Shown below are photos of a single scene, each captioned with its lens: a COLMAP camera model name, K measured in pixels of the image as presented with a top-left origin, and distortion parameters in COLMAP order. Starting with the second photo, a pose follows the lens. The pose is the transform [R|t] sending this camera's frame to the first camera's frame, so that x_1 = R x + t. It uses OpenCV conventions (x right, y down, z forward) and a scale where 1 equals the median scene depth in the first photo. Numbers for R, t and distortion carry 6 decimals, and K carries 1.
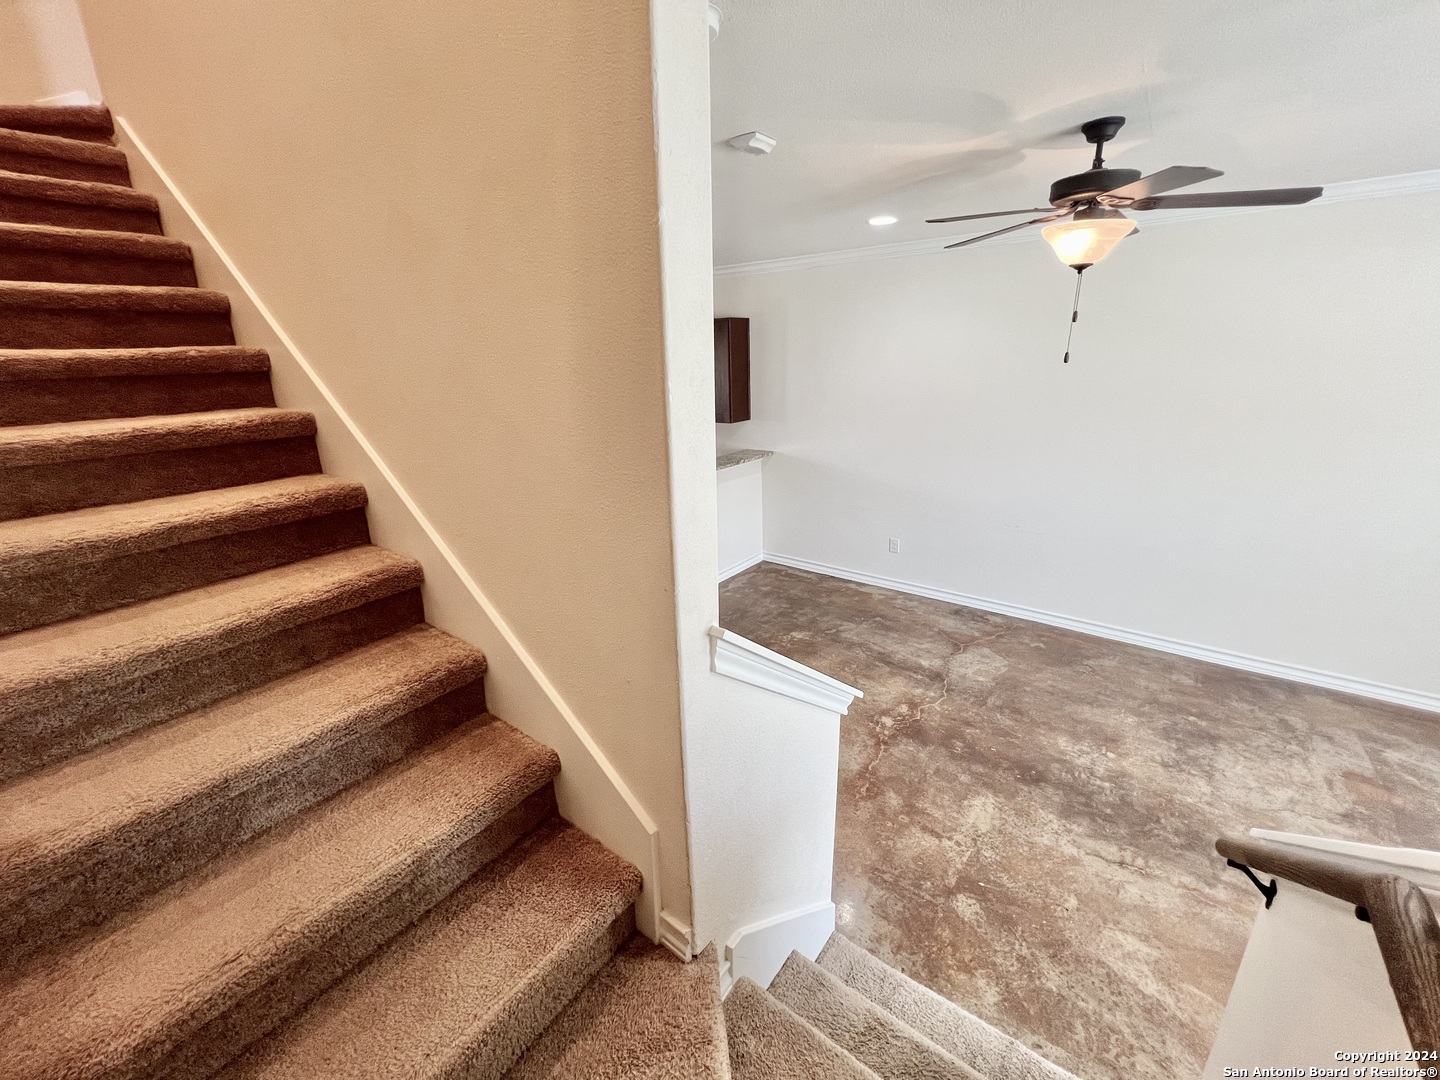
lens RADIAL K [[576.2, 0, 717.1], [0, 576.2, 538.4], [0, 0, 1]] dist [-0.001721, 0.000456]
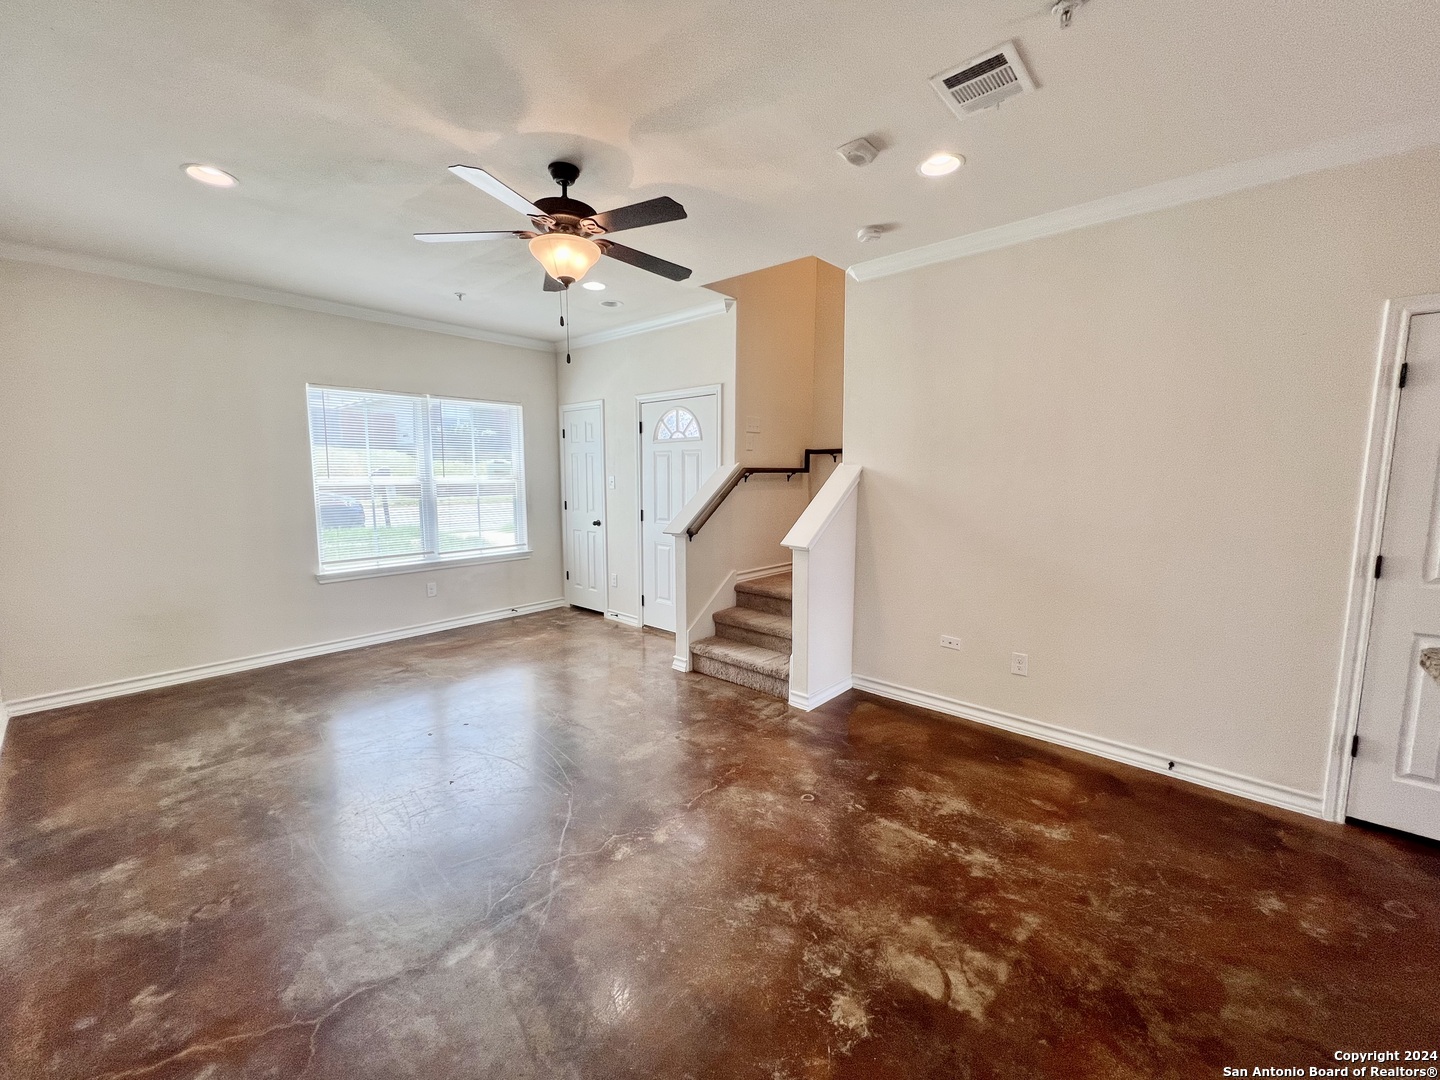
lens RADIAL K [[576.2, 0, 719.4], [0, 576.2, 539.8], [0, 0, 1]] dist [-0.001721, 0.000456]
pose [[-0.996604, 0.013907, 0.081155, 0.154271], [0.046243, 0.910042, 0.411930, -0.294507], [-0.068126, 0.414284, -0.907595, 1.436363]]
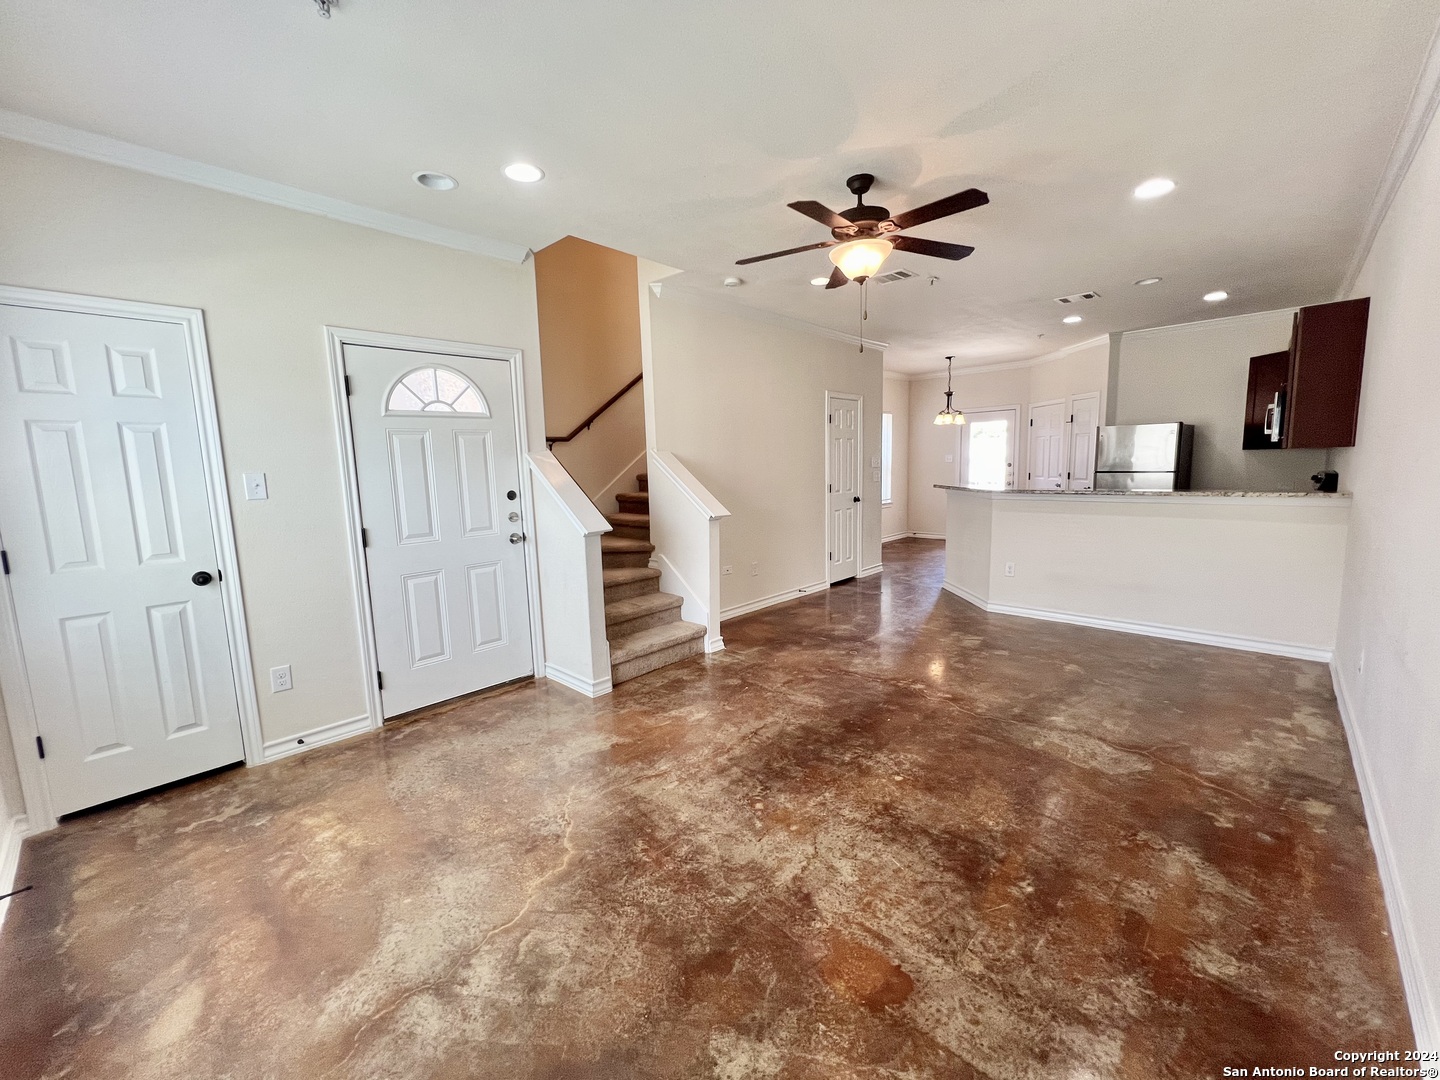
lens RADIAL K [[576.2, 0, 716.4], [0, 576.2, 538.9], [0, 0, 1]] dist [-0.001721, 0.000456]
pose [[-0.114059, 0.161368, -0.980281, 1.314082], [-0.274037, 0.943330, 0.187170, -0.043826], [0.954931, 0.289982, -0.063375, 0.600984]]
